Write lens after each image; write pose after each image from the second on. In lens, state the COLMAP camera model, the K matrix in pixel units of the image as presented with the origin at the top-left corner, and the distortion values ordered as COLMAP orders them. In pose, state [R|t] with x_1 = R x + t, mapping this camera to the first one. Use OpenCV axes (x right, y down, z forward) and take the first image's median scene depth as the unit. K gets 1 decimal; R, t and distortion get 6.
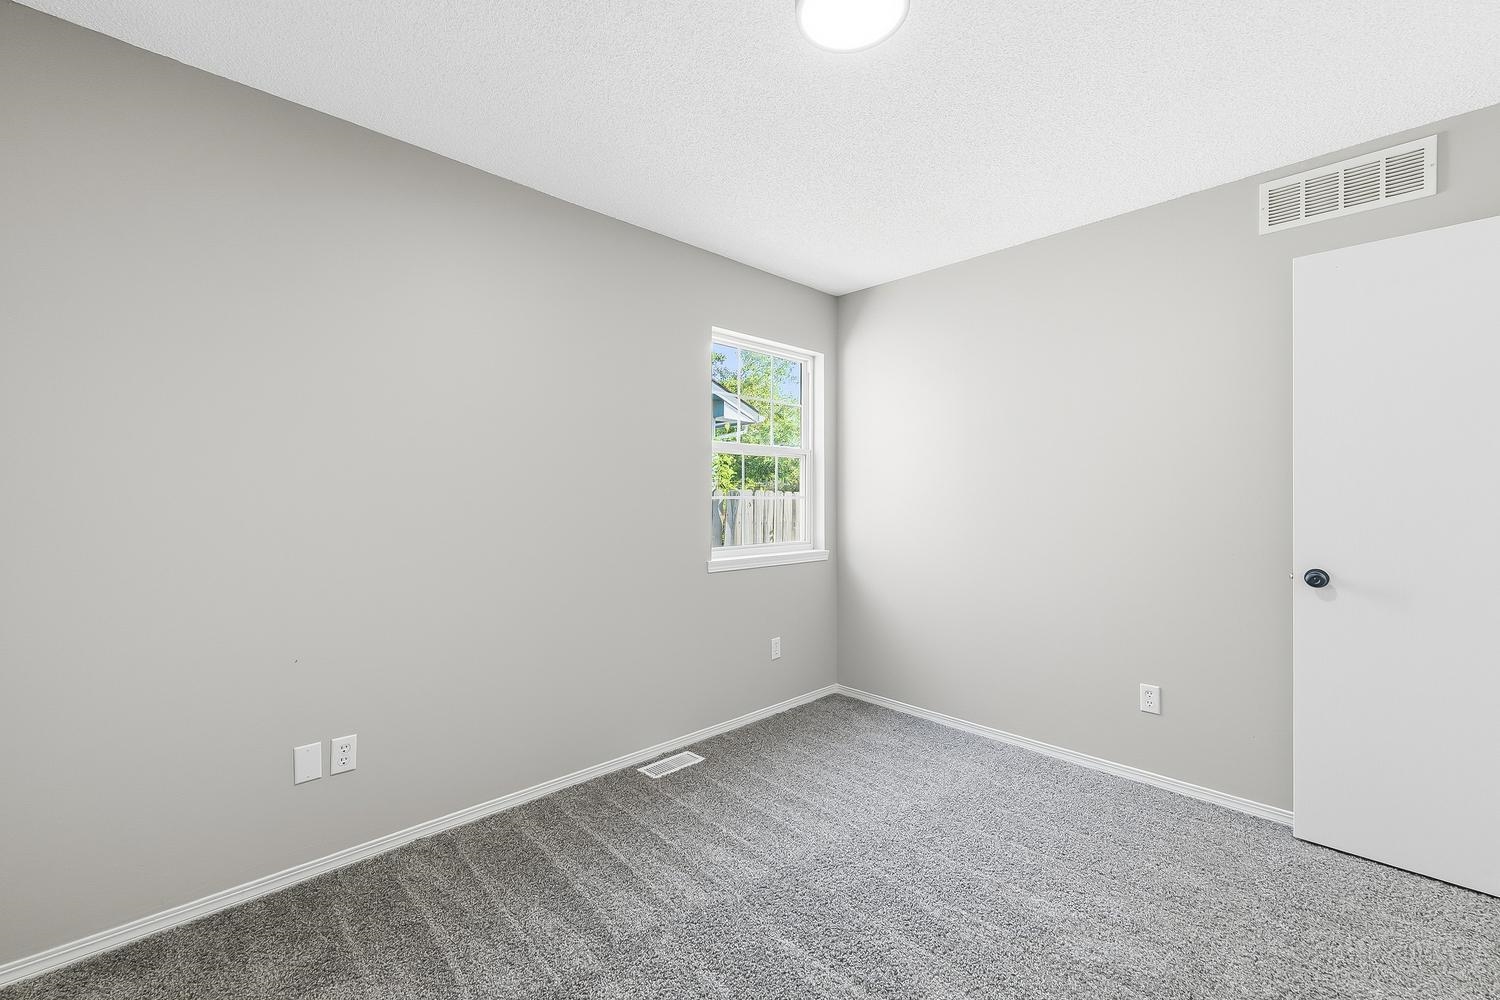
lens RADIAL K [[611.9, 0, 750.0], [0, 611.9, 500.0], [0, 0, 1]] dist [0.002497, 0.000296]
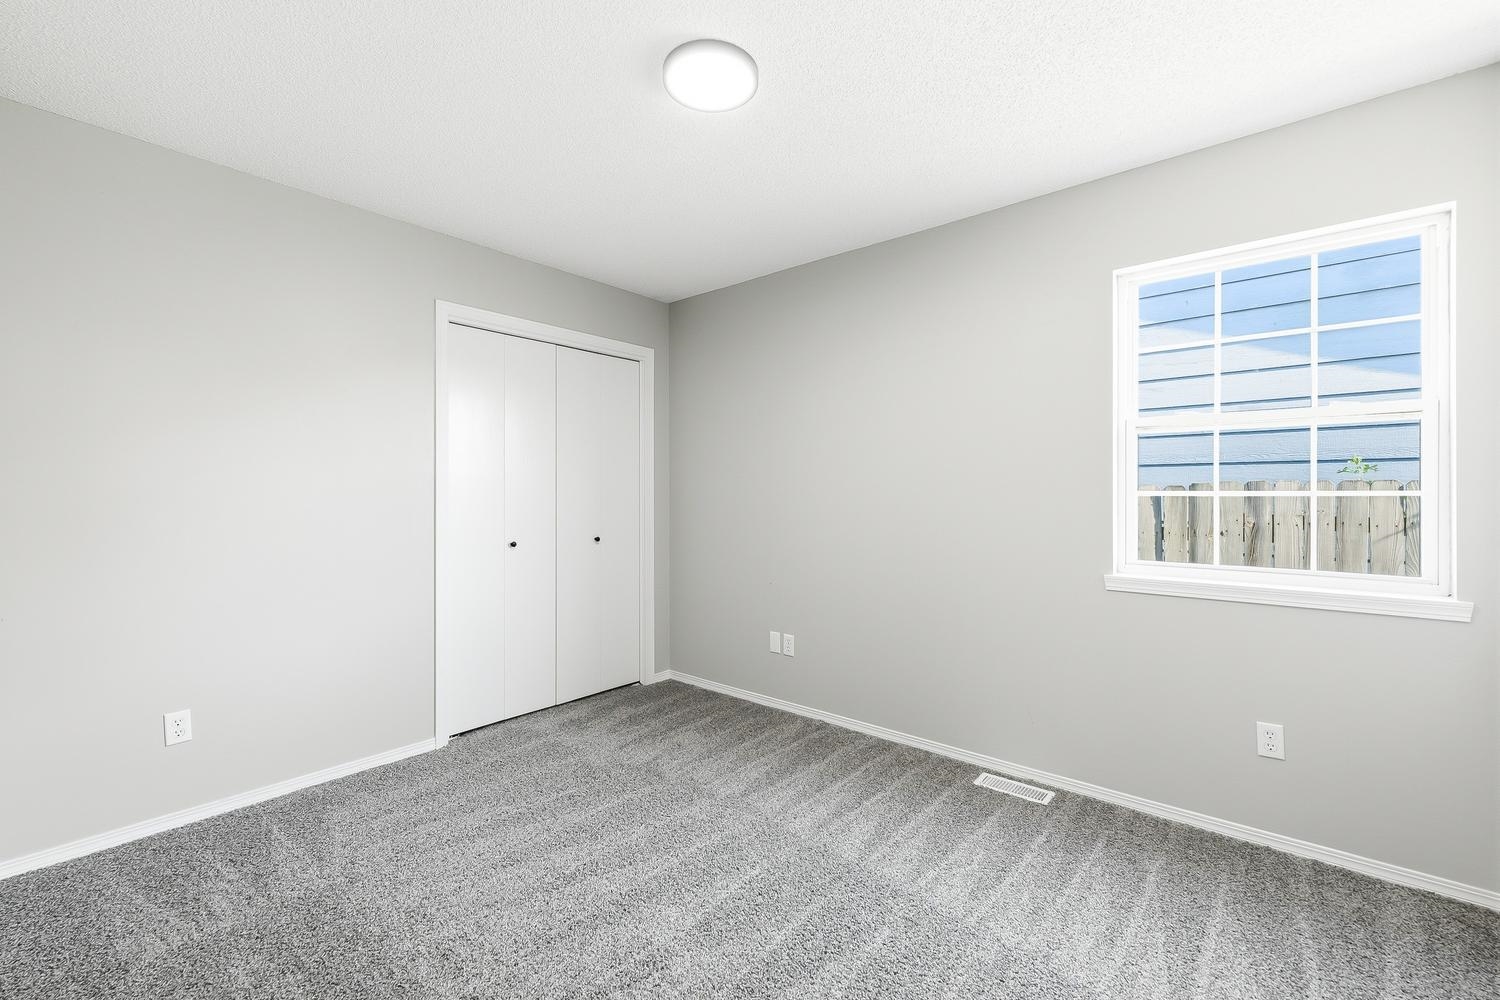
lens RADIAL K [[620.3, 0, 747.0], [0, 620.3, 493.0], [0, 0, 1]] dist [-0.000774, -0.000156]
pose [[0.100347, -0.002958, -0.994948, 0.770710], [-0.005413, 0.999979, -0.003519, 0.001809], [0.994938, 0.005738, 0.100329, 0.534165]]
